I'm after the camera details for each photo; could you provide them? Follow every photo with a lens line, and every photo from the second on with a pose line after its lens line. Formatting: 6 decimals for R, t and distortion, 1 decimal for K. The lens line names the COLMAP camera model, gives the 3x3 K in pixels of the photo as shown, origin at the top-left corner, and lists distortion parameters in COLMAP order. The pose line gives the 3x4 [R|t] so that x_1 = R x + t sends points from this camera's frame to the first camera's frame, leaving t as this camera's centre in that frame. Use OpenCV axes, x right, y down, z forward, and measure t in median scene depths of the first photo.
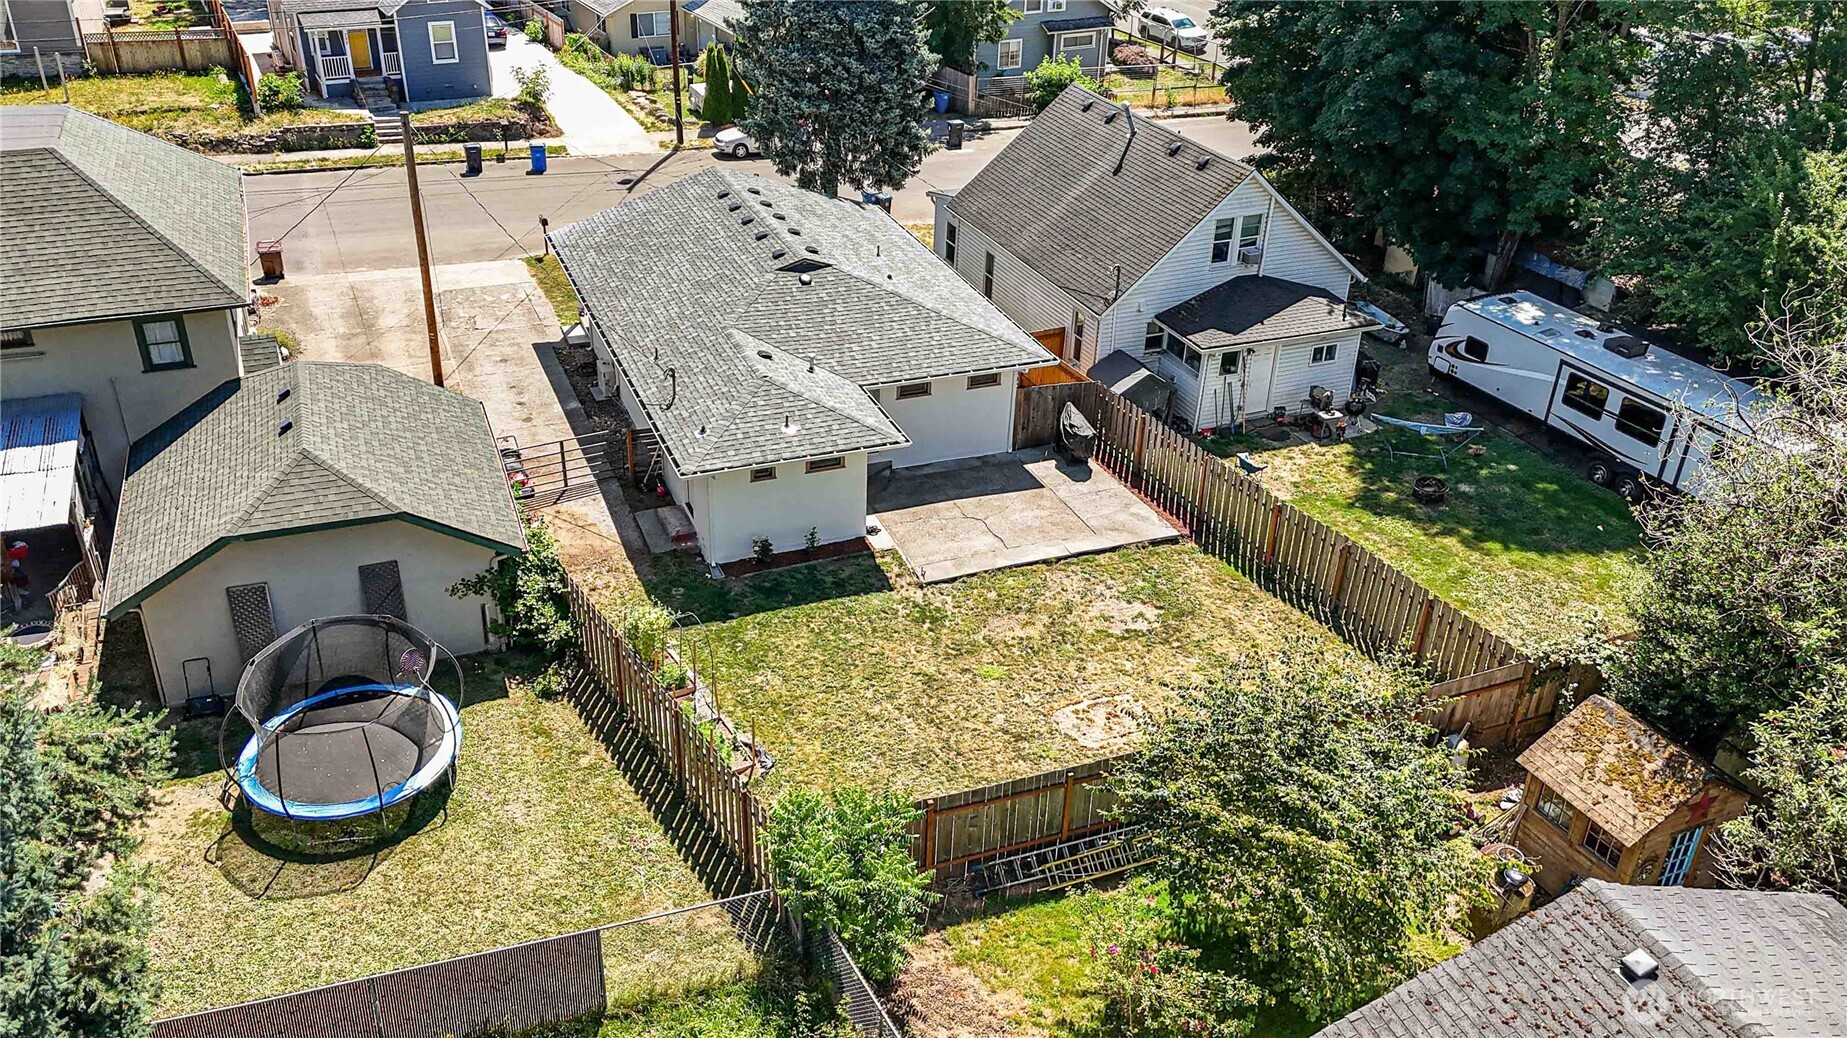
lens RADIAL K [[1437.1, 0, 923.5], [0, 1437.1, 519.0], [0, 0, 1]] dist [0.040083, -0.013759]
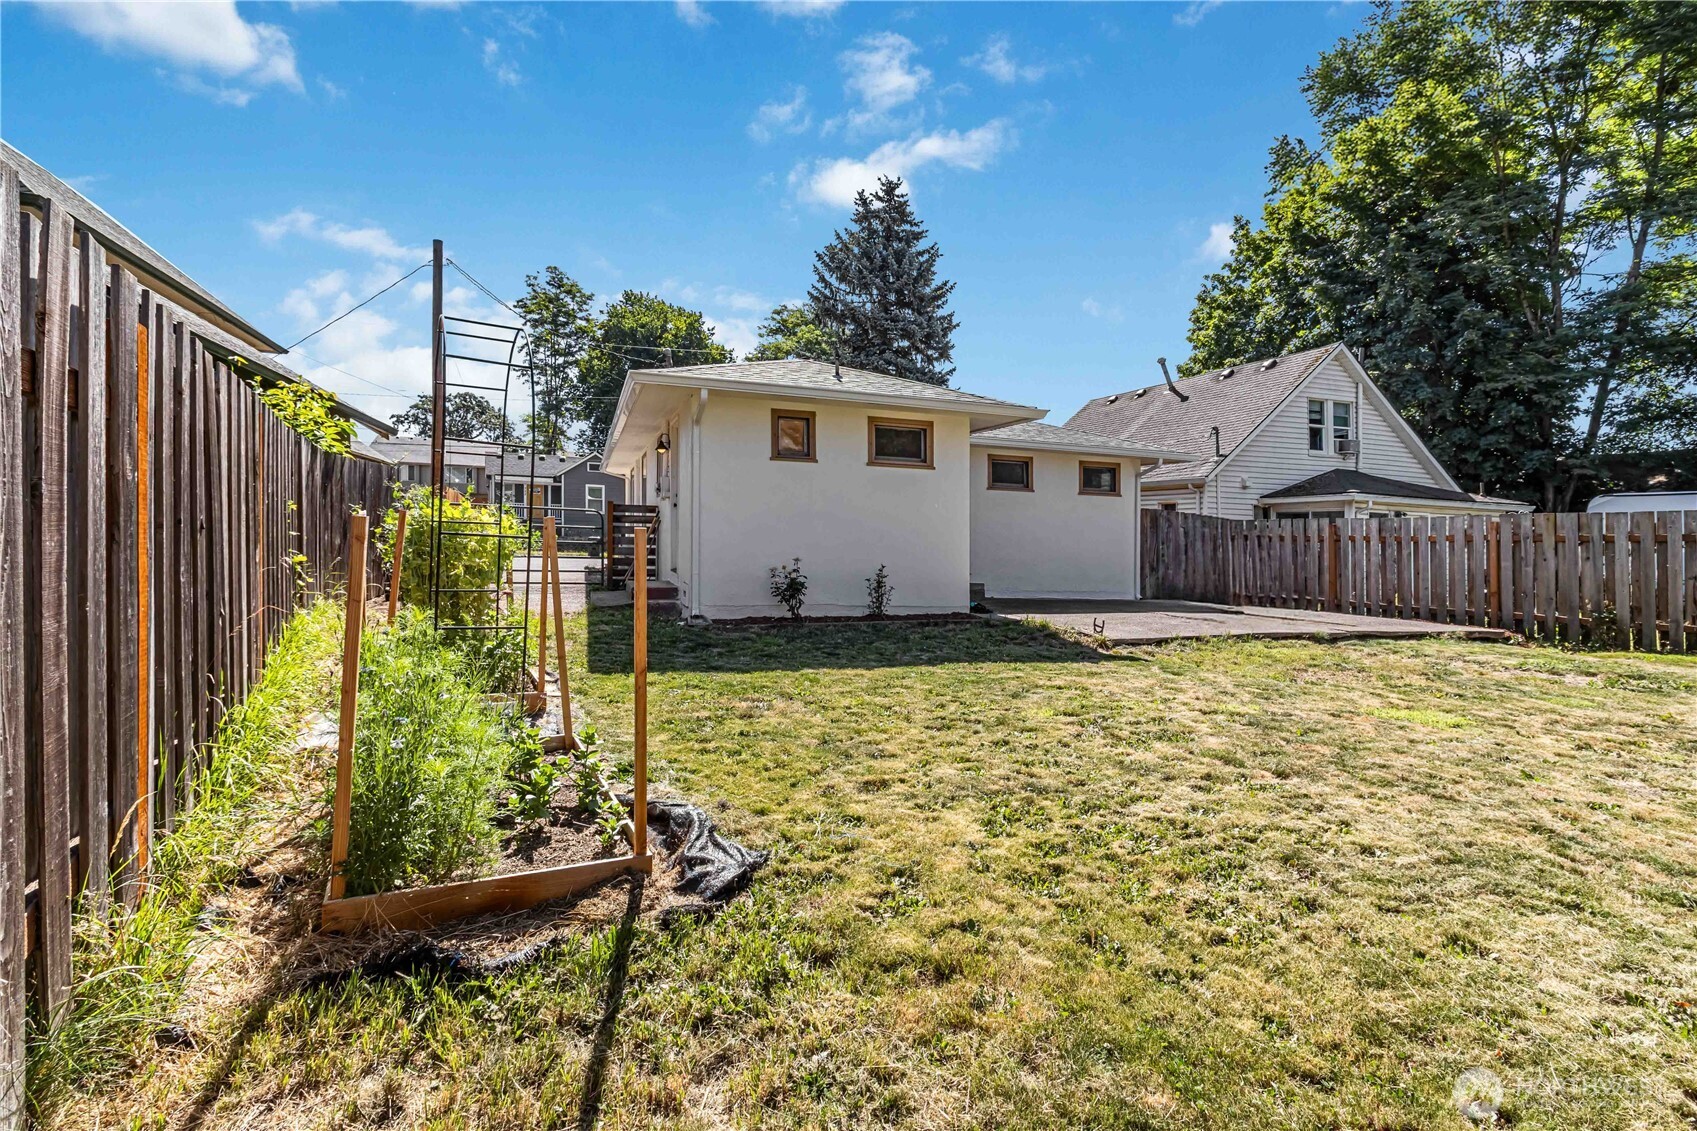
lens RADIAL K [[798.7, 0, 859.7], [0, 798.7, 558.5], [0, 0, 1]] dist [0.001792, -0.000130]
pose [[0.998759, -0.021132, -0.045090, -0.058170], [-0.003023, 0.878094, -0.478478, 0.123617], [0.049705, 0.478021, 0.876941, 0.601342]]
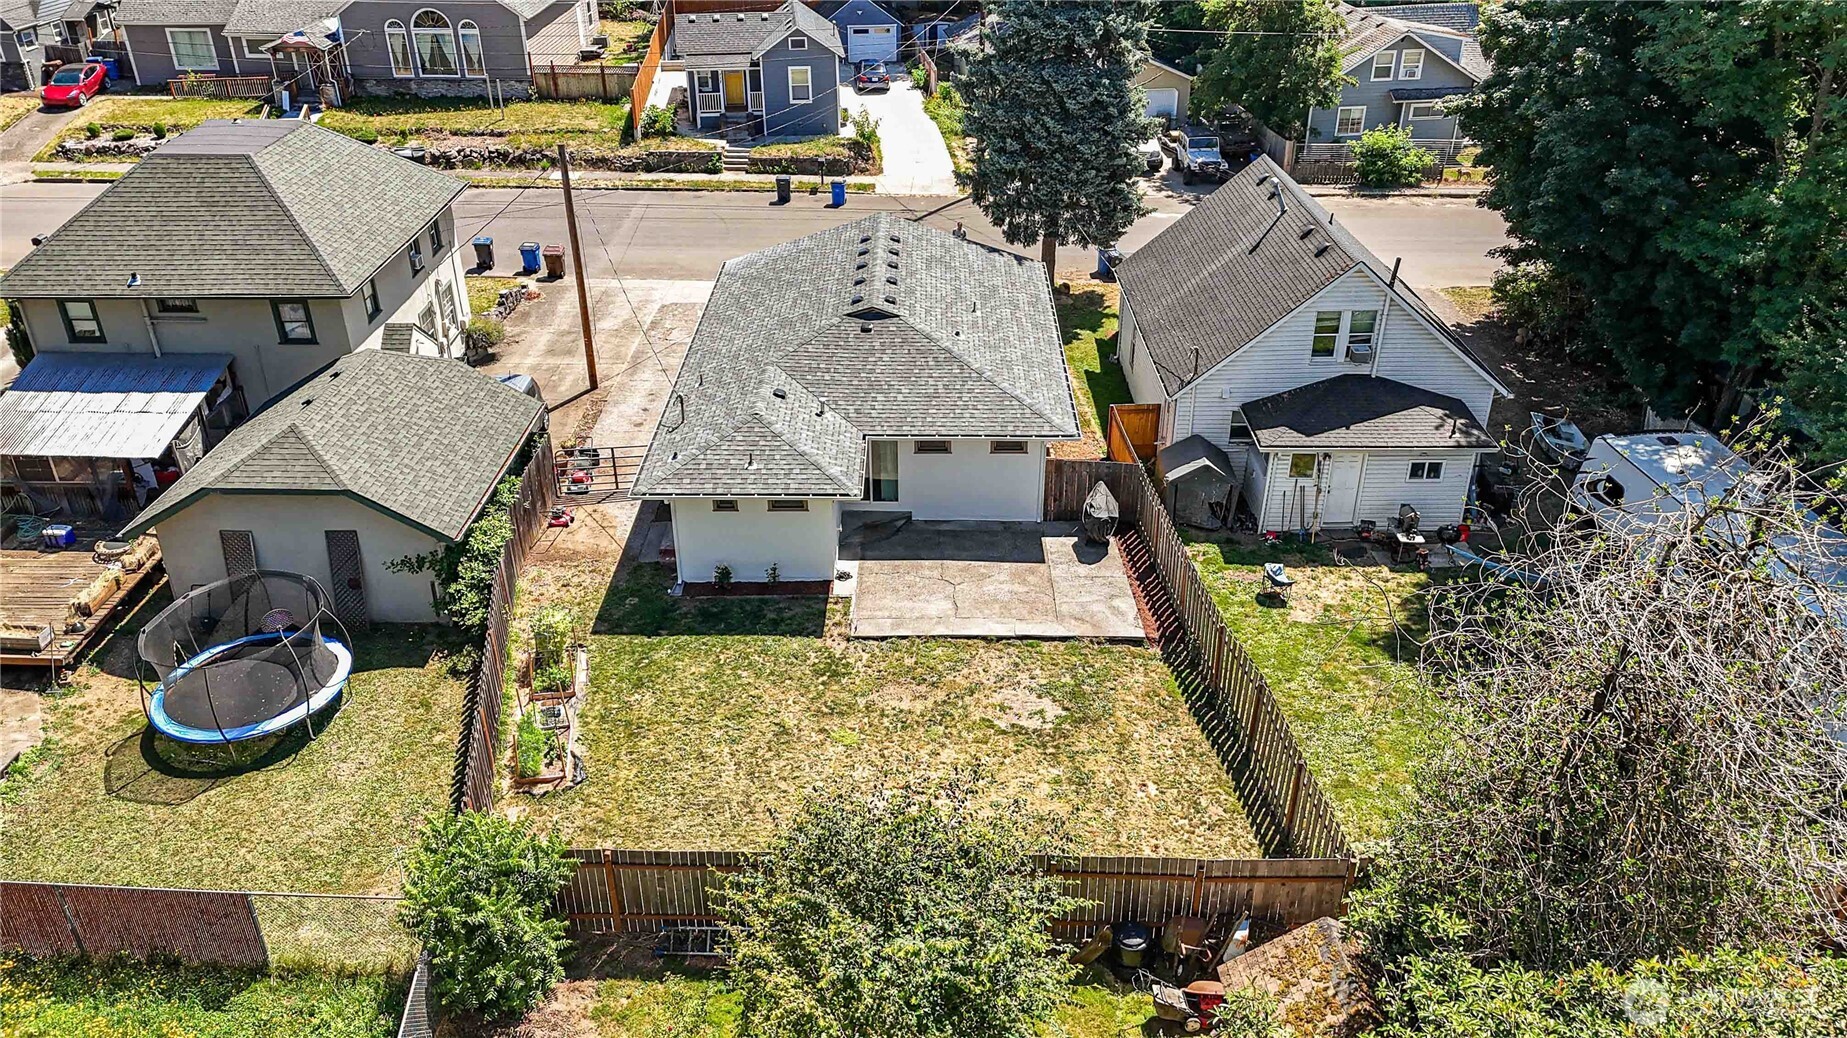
lens RADIAL K [[1336.7, 0, 923.5], [0, 1336.7, 519.0], [0, 0, 1]] dist [0.042253, -0.004120]
pose [[0.925243, 0.158552, -0.344654, 0.290911], [-0.162127, 0.986594, 0.018627, -0.050925], [0.342987, 0.038644, 0.938545, 0.105796]]
